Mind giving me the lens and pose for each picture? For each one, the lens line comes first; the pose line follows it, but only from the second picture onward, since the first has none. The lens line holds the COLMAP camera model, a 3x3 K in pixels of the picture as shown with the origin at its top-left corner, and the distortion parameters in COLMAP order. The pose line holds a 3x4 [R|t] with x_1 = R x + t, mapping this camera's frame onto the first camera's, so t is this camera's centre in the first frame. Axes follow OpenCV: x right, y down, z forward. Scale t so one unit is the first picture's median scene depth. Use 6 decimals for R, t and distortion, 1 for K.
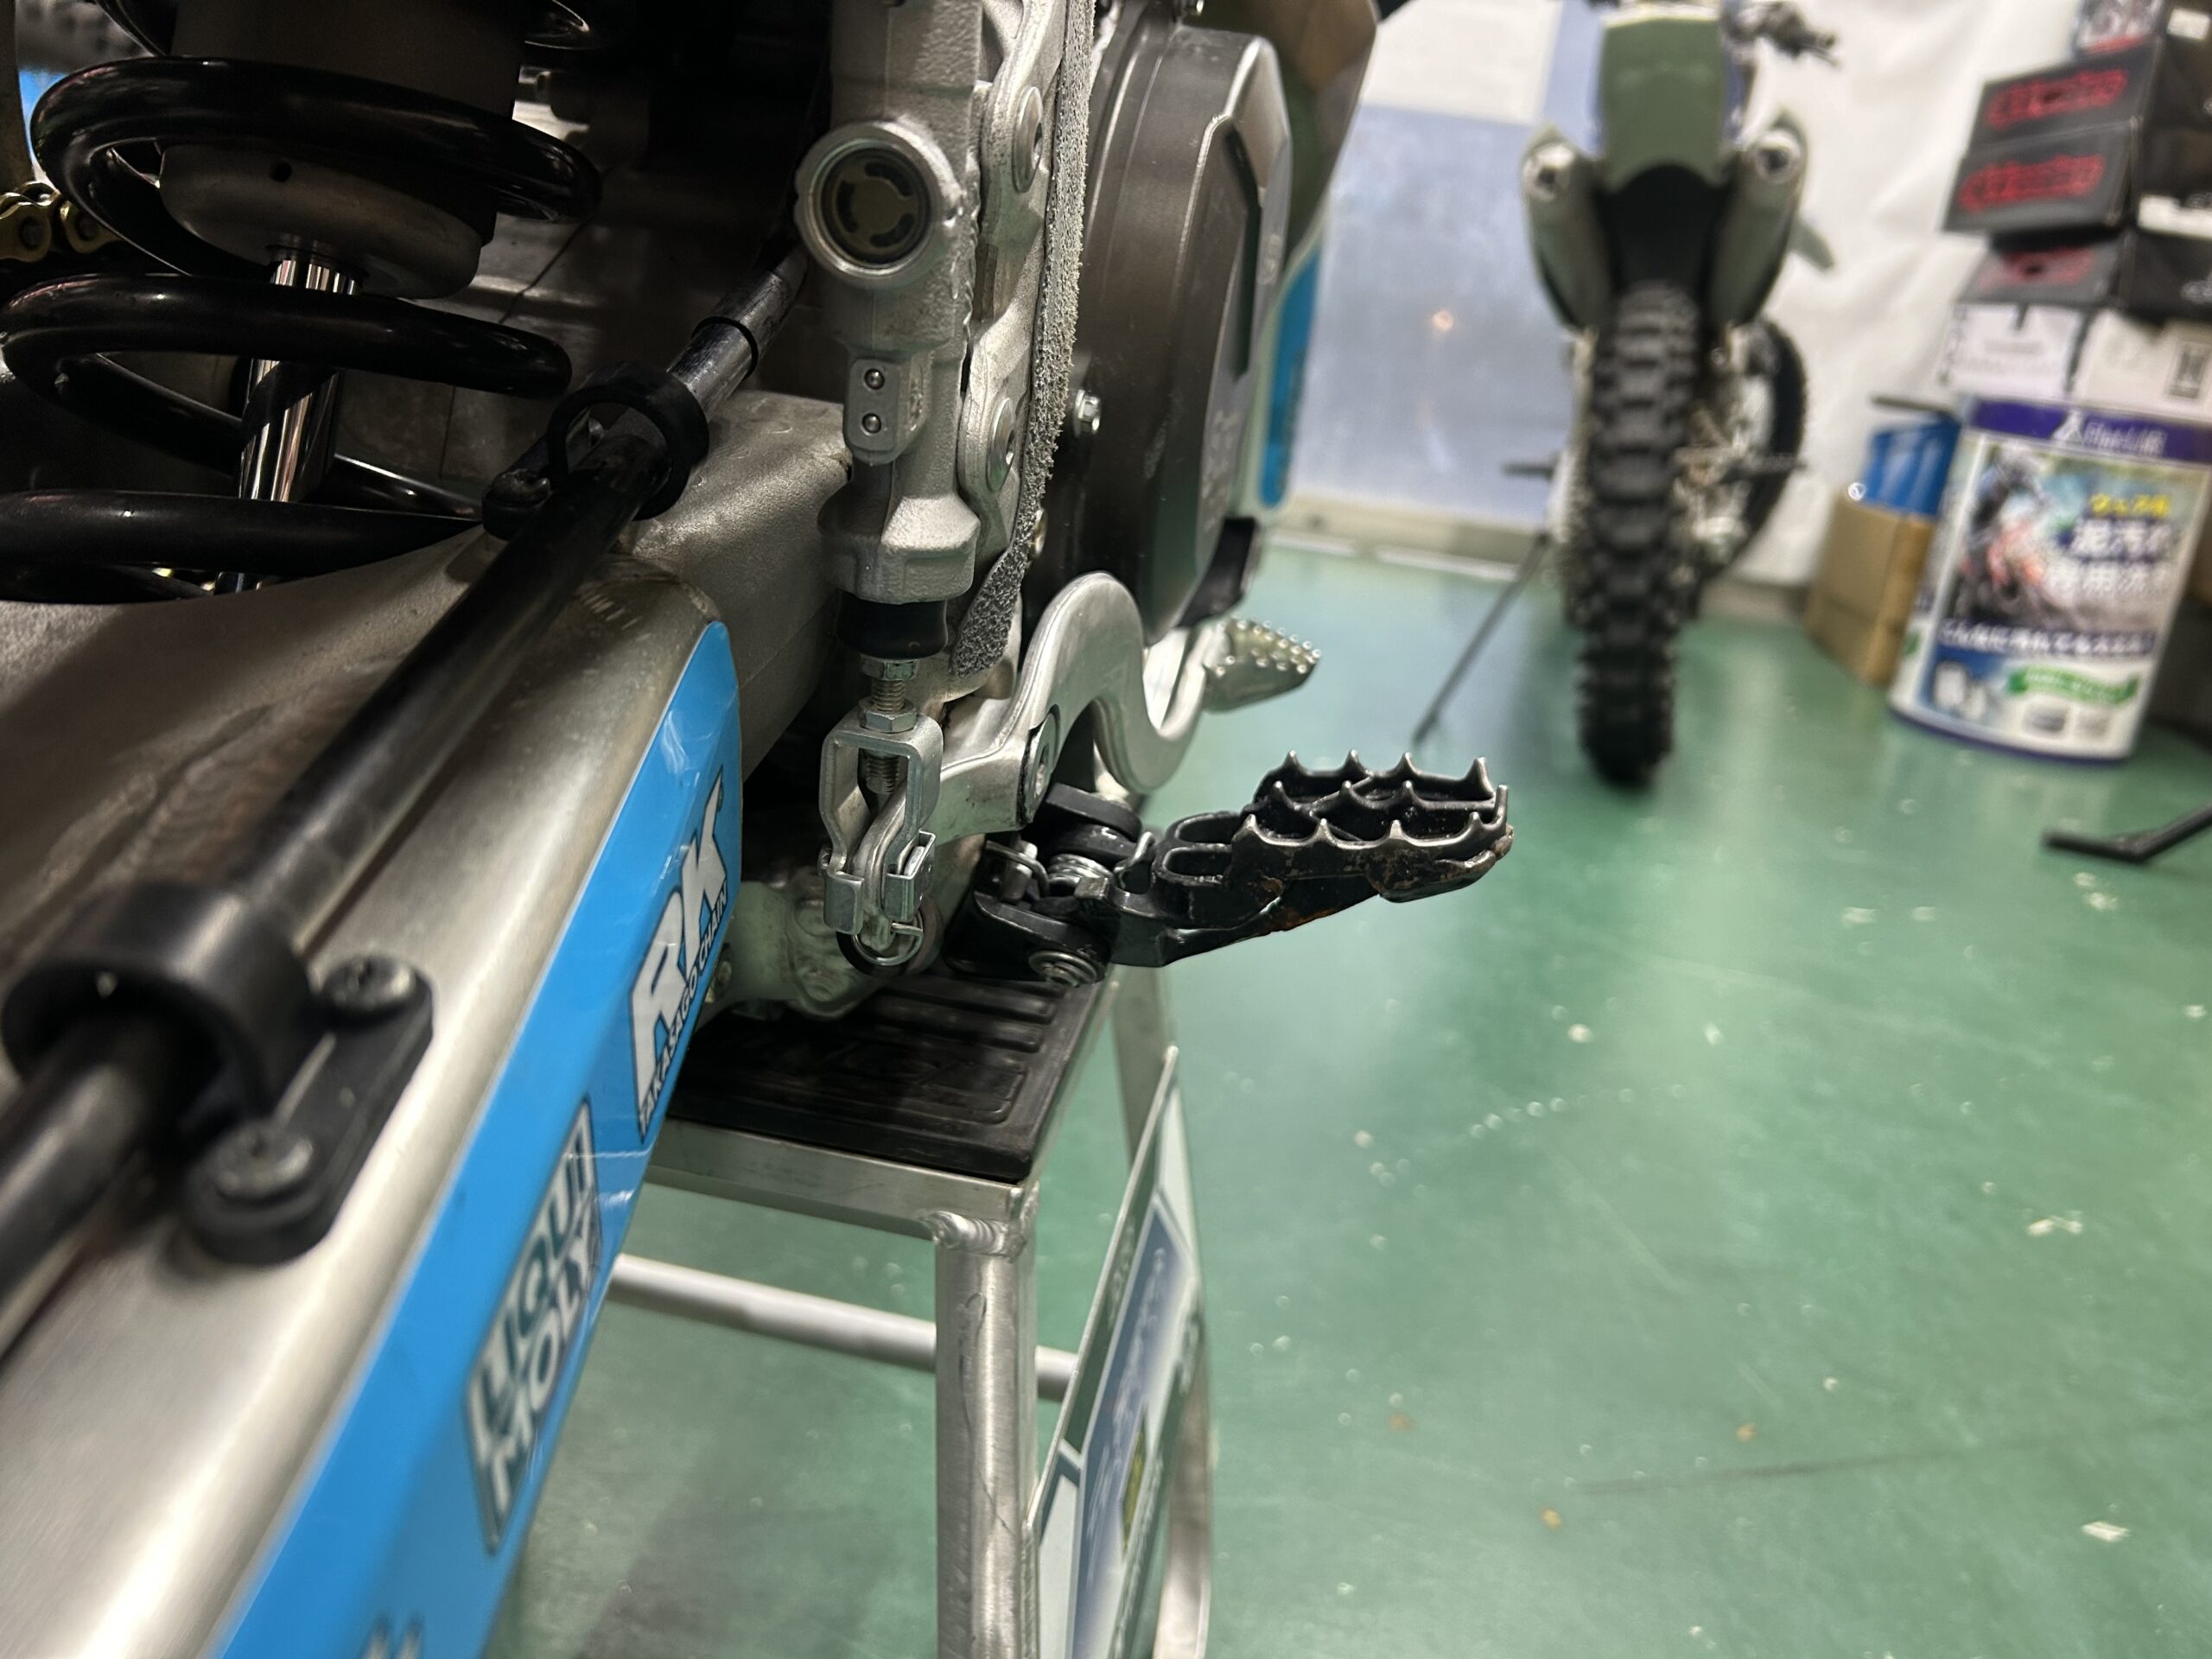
lens RADIAL K [[1672.0, 0, 1094.1], [0, 1672.0, 834.9], [0, 0, 1]] dist [0.024423, -0.053977]
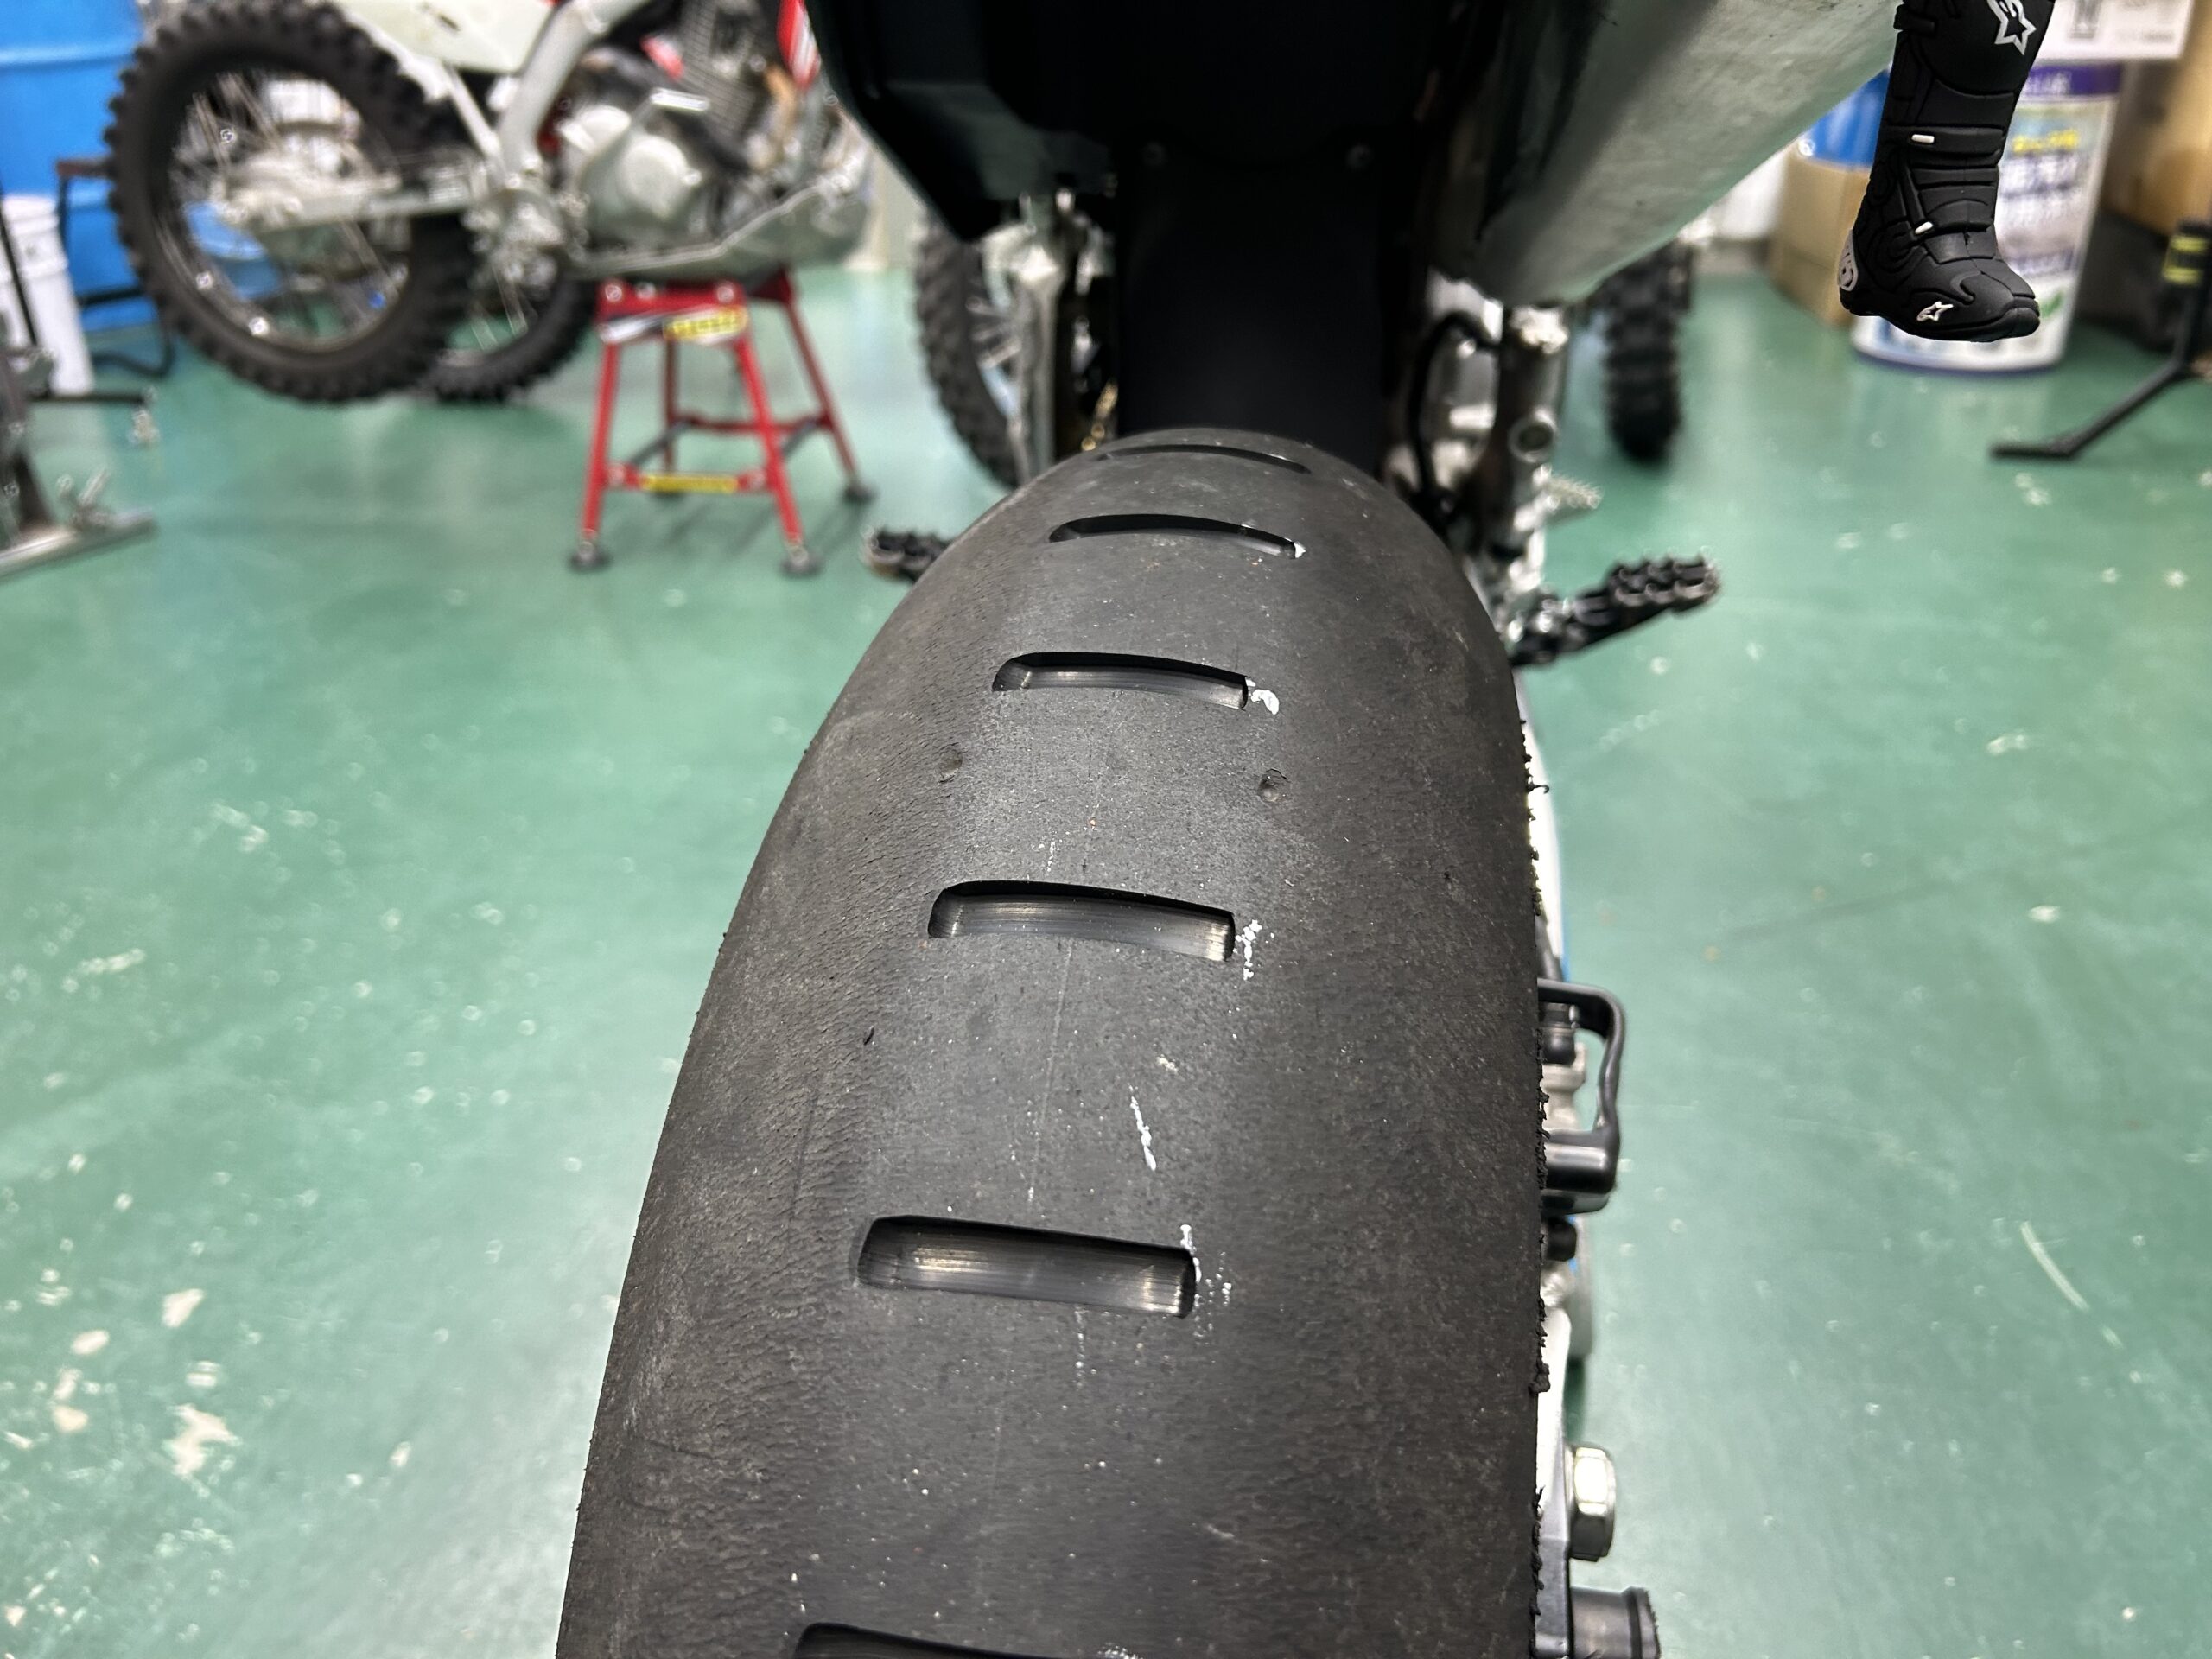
lens RADIAL K [[1672.0, 0, 1094.1], [0, 1672.0, 834.9], [0, 0, 1]] dist [0.024423, -0.053977]
pose [[0.987398, -0.158240, -0.002114, -0.124891], [0.156386, 0.973607, 0.166231, -0.031515], [-0.024246, -0.164467, 0.986085, -0.245113]]
